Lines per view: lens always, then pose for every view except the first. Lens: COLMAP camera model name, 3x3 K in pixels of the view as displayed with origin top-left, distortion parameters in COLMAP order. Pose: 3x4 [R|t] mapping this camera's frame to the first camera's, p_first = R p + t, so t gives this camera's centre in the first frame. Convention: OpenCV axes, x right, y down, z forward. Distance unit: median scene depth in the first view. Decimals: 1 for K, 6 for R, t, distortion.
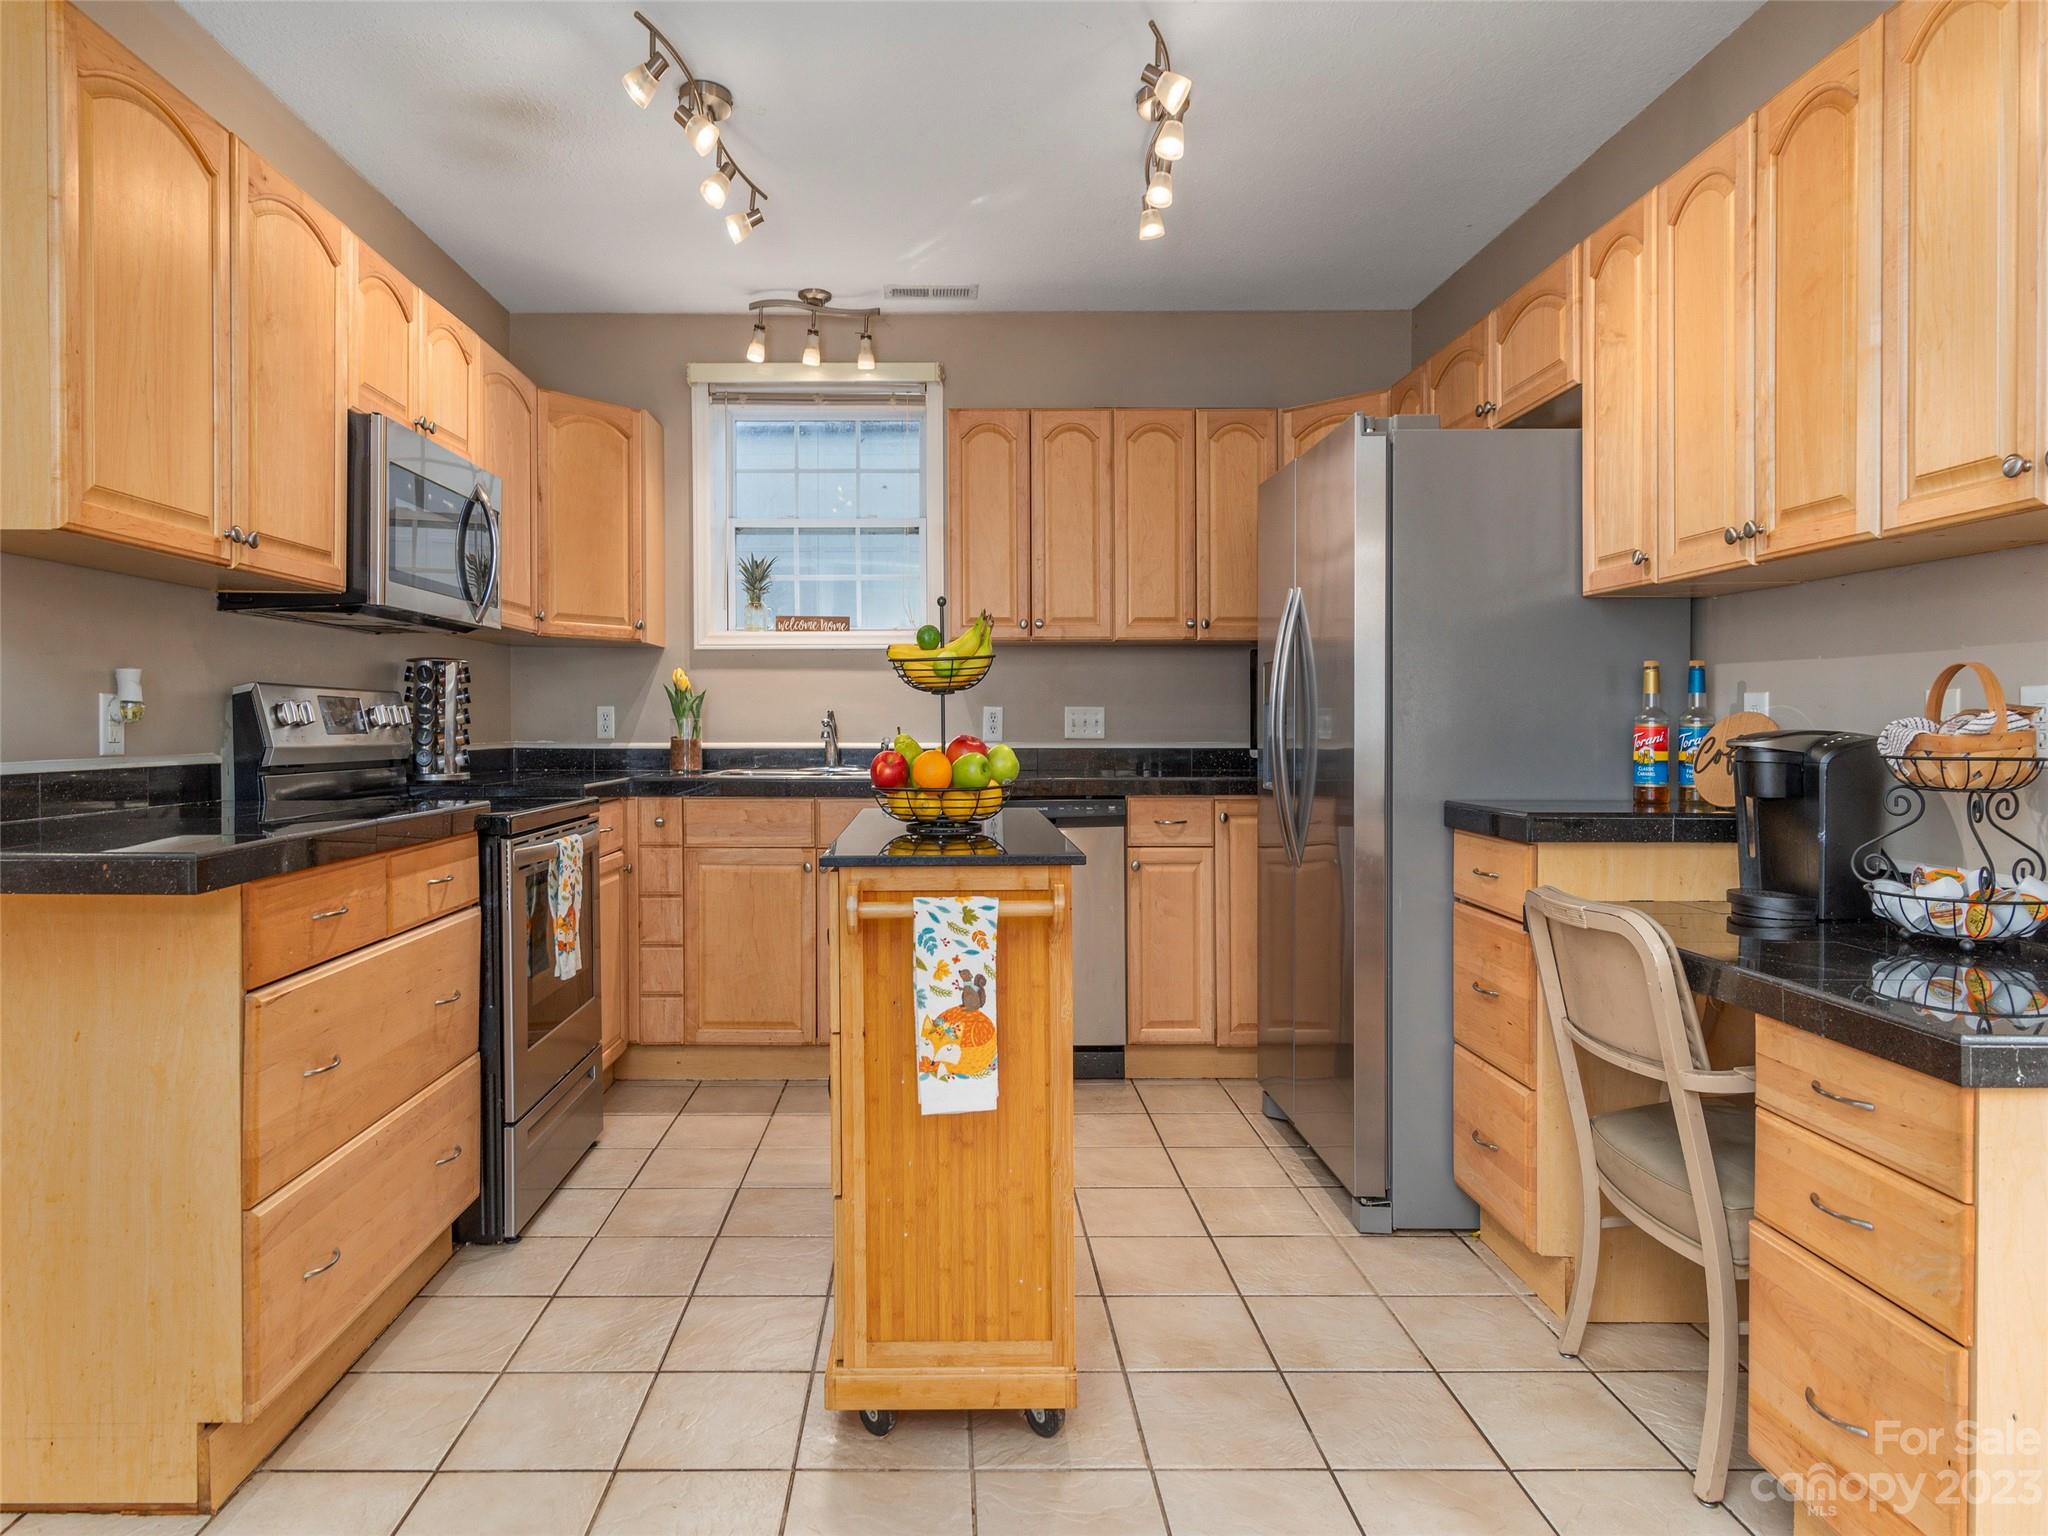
lens RADIAL K [[1182.3, 0, 966.5], [0, 1182.3, 747.8], [0, 0, 1]] dist [0.006102, -0.000106]
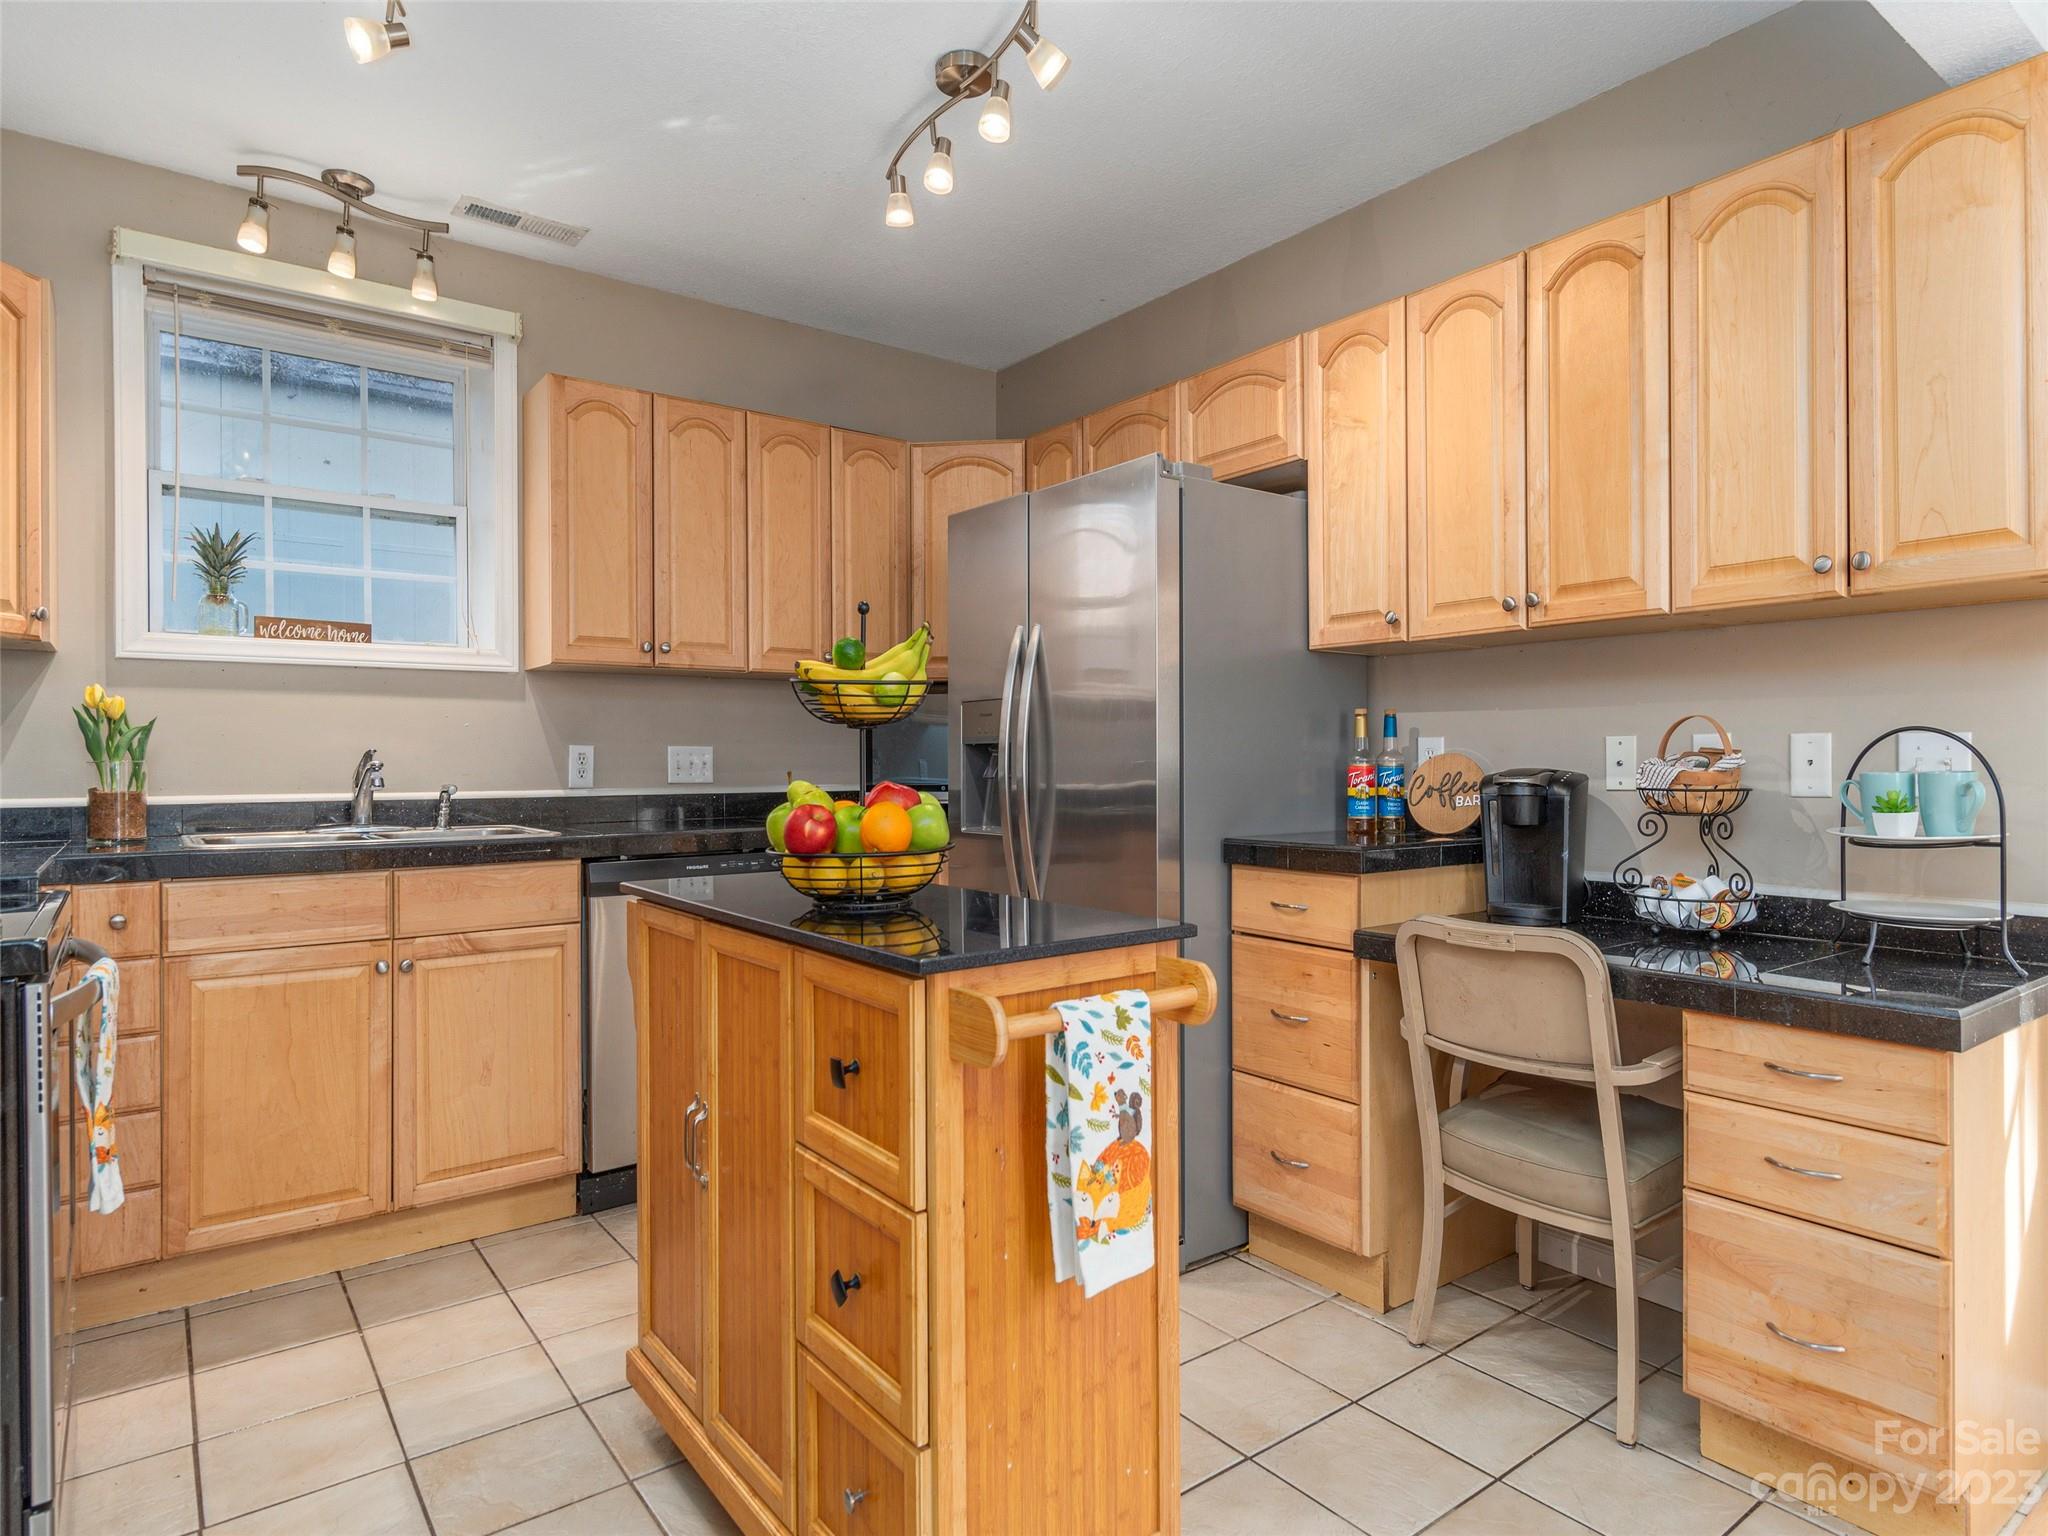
lens RADIAL K [[1131.9, 0, 1024.0], [0, 1131.9, 768.0], [0, 0, 1]] dist [0.005244, -0.000714]
pose [[0.805091, -0.005669, 0.593124, -0.346630], [0.015939, 0.999800, -0.012080, -0.008398], [-0.592937, 0.019179, 0.805021, 0.320435]]
